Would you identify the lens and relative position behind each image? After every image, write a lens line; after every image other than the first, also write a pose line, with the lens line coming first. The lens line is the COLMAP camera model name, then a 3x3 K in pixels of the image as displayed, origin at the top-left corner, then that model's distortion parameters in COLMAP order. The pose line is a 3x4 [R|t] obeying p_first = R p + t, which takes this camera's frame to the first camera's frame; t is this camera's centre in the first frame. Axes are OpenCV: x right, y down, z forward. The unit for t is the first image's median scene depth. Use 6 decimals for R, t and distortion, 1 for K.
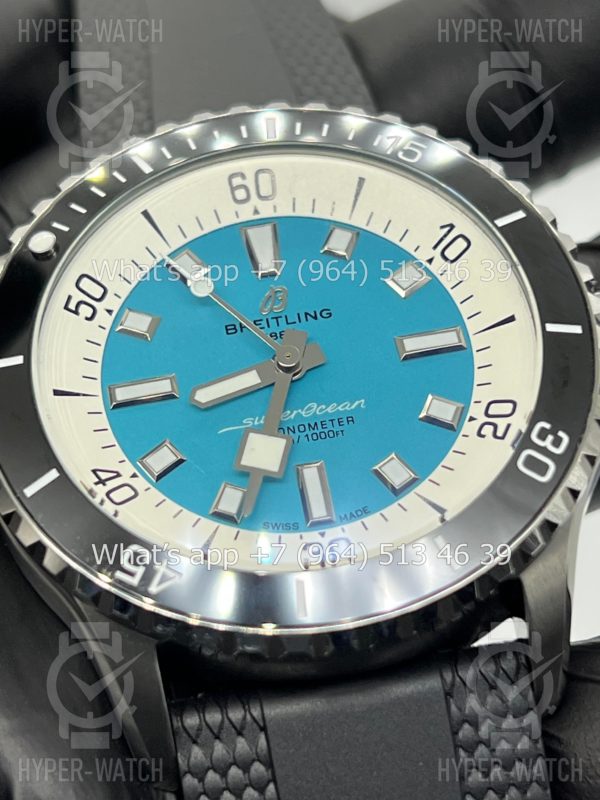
lens RADIAL K [[1915.0, 0, 300.4], [0, 1915.0, 402.1], [0, 0, 1]] dist [0.194332, 0.000000]
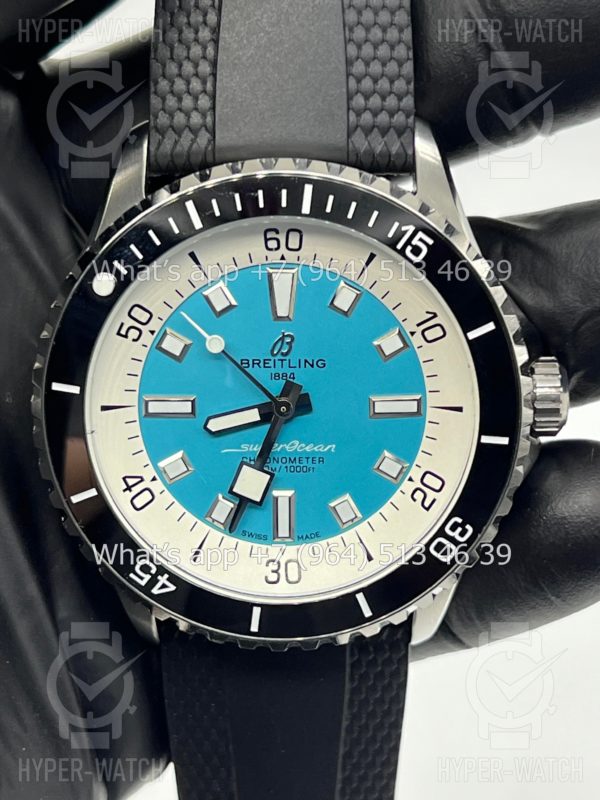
lens RADIAL K [[1915.0, 0, 303.1], [0, 1915.0, 424.3], [0, 0, 1]] dist [0.194332, 0.000000]
pose [[0.983767, 0.171722, 0.052095, -0.059095], [-0.162434, 0.728737, 0.665250, -0.882844], [0.076274, -0.662913, 0.744801, 0.031668]]
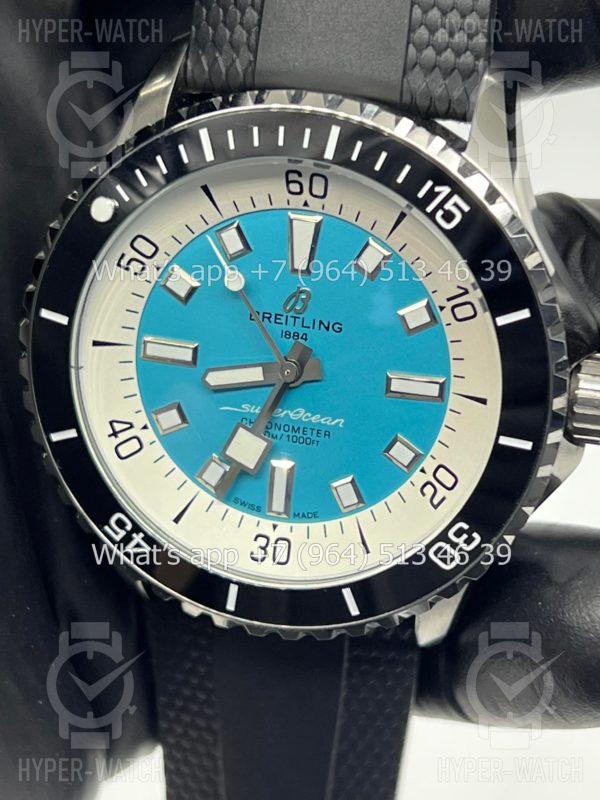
lens RADIAL K [[1915.0, 0, 297.6], [0, 1915.0, 399.4], [0, 0, 1]] dist [0.194332, 0.000000]
pose [[0.942870, 0.309766, -0.122646, 0.146263], [-0.123446, 0.666751, 0.734986, -0.865184], [0.309448, -0.677855, 0.666899, 0.223368]]
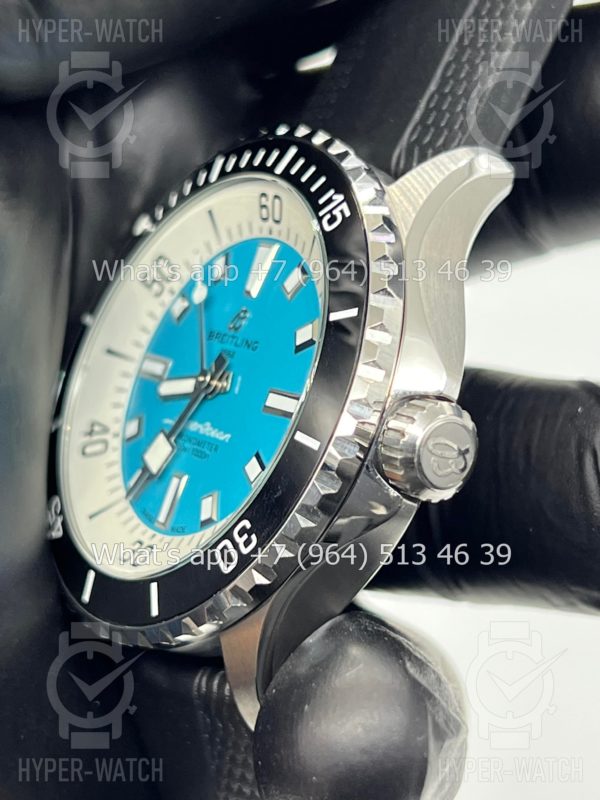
lens RADIAL K [[1915.0, 0, 299.2], [0, 1915.0, 400.0], [0, 0, 1]] dist [0.194332, 0.000000]
pose [[0.505030, 0.328543, -0.798126, 0.976246], [-0.016652, 0.928254, 0.371573, -0.455019], [0.862941, -0.174365, 0.474267, 0.489906]]
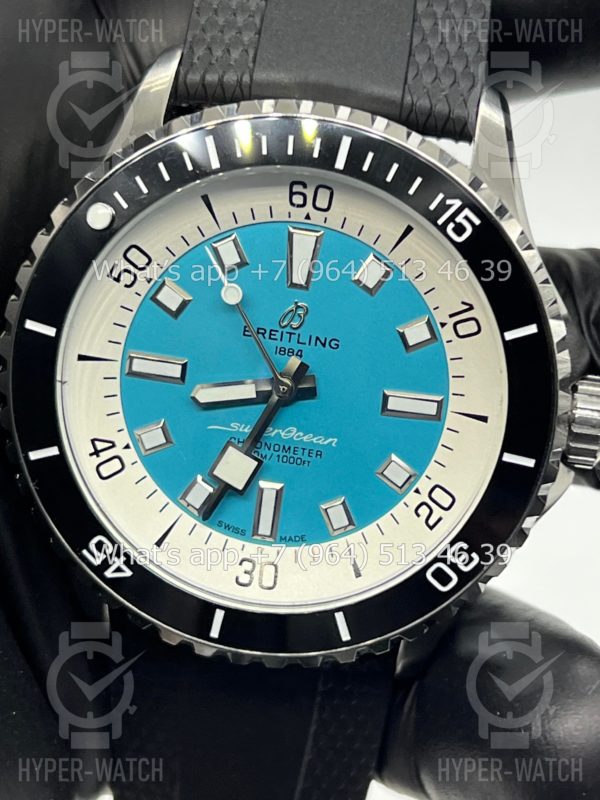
lens RADIAL K [[1915.0, 0, 302.8], [0, 1915.0, 393.2], [0, 0, 1]] dist [0.194332, 0.000000]
pose [[0.948489, 0.316808, -0.001229, 0.006640], [-0.238654, 0.717043, 0.654899, -0.766697], [0.208359, -0.620871, 0.755715, 0.149885]]
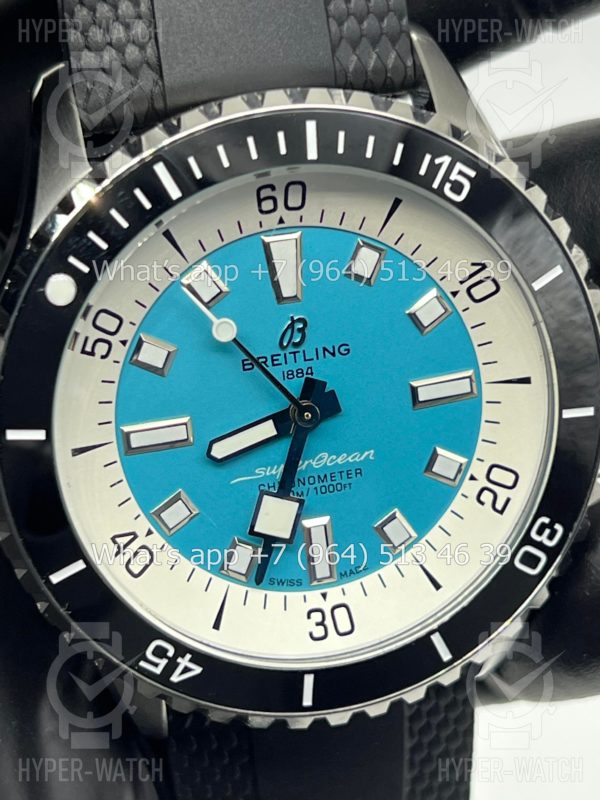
lens RADIAL K [[1915.0, 0, 304.8], [0, 1915.0, 391.8], [0, 0, 1]] dist [0.194332, 0.000000]
pose [[0.972878, 0.016370, 0.230738, -0.238435], [-0.166390, 0.742469, 0.648886, -0.681275], [-0.160693, -0.669680, 0.725056, 0.289247]]
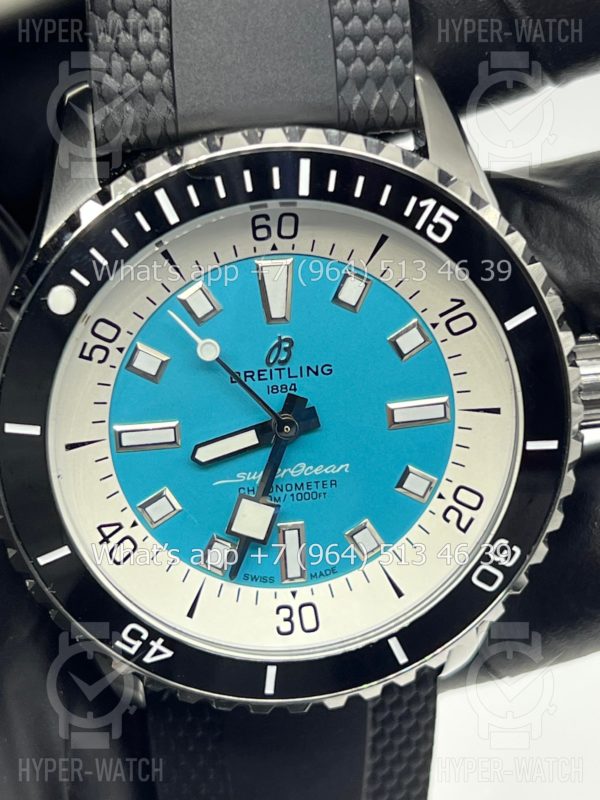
lens RADIAL K [[1915.0, 0, 304.9], [0, 1915.0, 398.7], [0, 0, 1]] dist [0.194332, 0.000000]
pose [[0.982336, 0.083941, 0.167240, -0.177716], [-0.177741, 0.698020, 0.693668, -0.783144], [-0.058510, -0.711141, 0.700610, 0.263471]]
